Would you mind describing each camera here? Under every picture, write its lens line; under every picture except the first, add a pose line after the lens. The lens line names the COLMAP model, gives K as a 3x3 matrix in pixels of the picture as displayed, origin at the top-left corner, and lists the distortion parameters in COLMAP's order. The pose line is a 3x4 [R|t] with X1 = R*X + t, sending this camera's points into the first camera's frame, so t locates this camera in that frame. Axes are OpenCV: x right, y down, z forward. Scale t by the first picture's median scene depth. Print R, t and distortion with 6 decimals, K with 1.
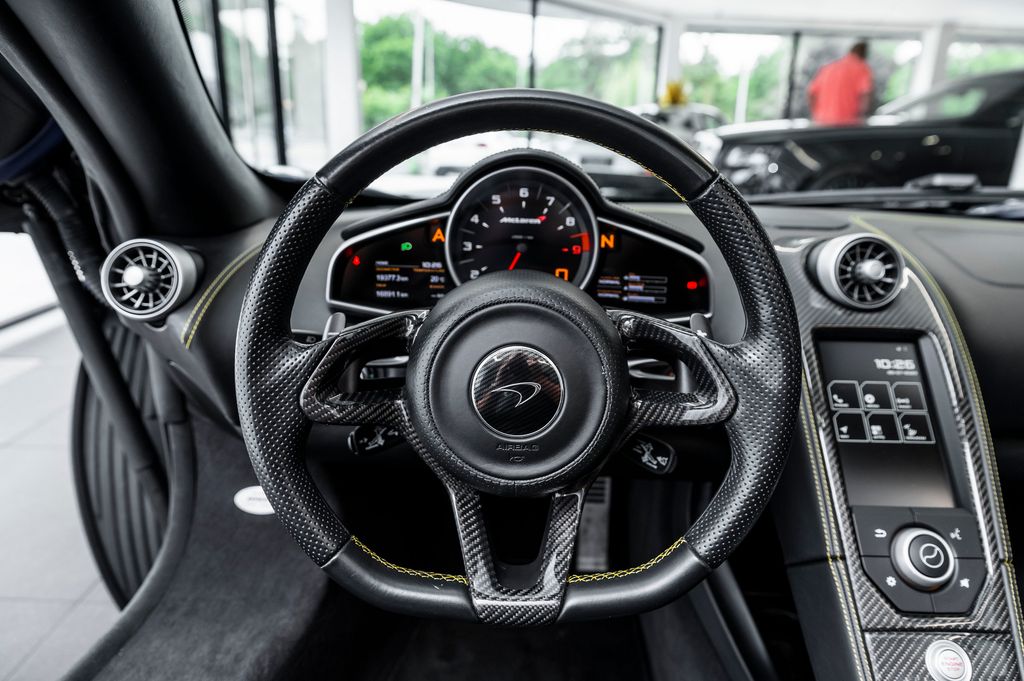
lens RADIAL K [[659.5, 0, 539.5], [0, 659.5, 344.4], [0, 0, 1]] dist [0.000336, -0.001047]
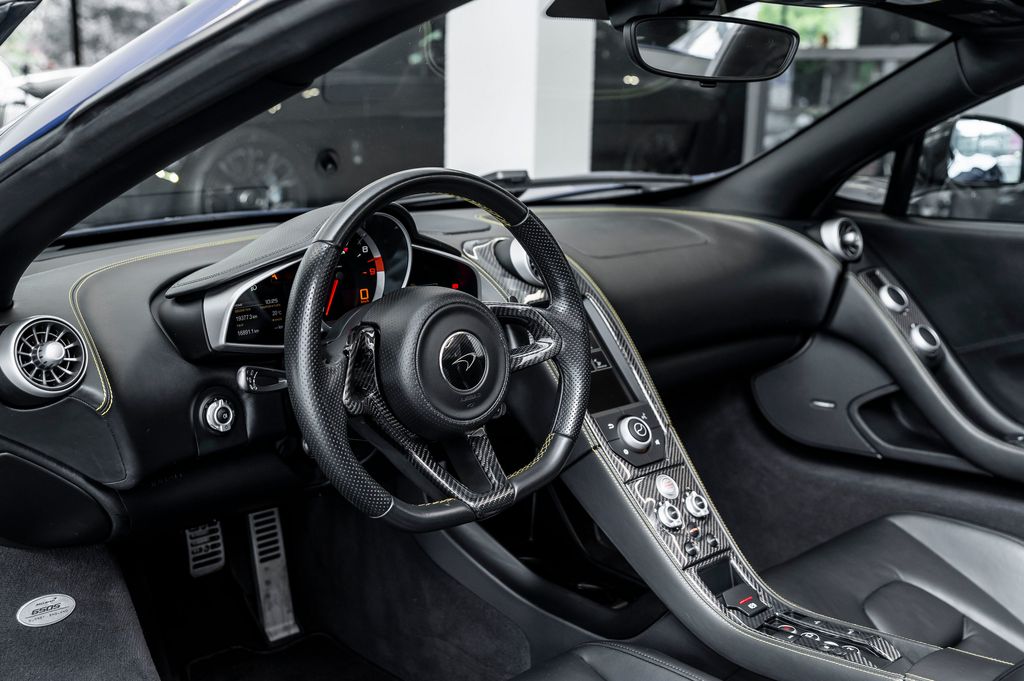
lens RADIAL K [[1166.0, 0, 512.0], [0, 1166.0, 340.5], [0, 0, 1]] dist [-0.021331, -0.009405]
pose [[0.740447, -0.170607, 0.650101, -1.387521], [0.220030, 0.975478, 0.005388, 0.031947], [-0.635078, 0.139052, 0.759829, -0.934803]]
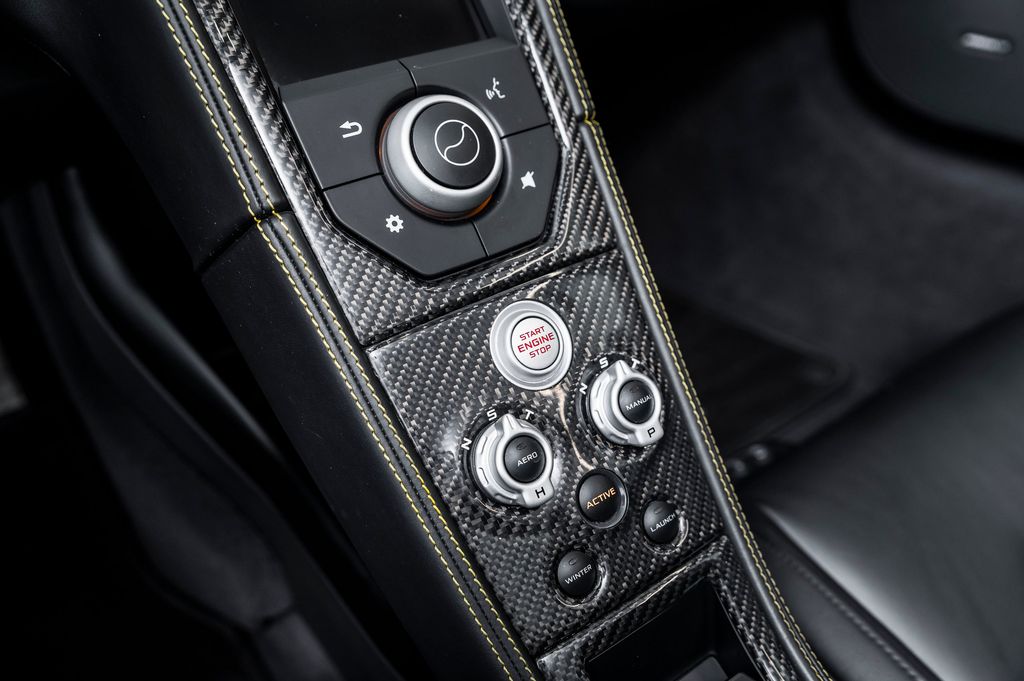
lens RADIAL K [[914.3, 0, 512.0], [0, 914.3, 340.5], [0, 0, 1]] dist [-0.058844, 0.002075]
pose [[0.812965, -0.364809, 0.453874, 0.287695], [0.196124, 0.905433, 0.376465, 0.213170], [-0.548290, -0.217037, 0.807634, 0.438935]]
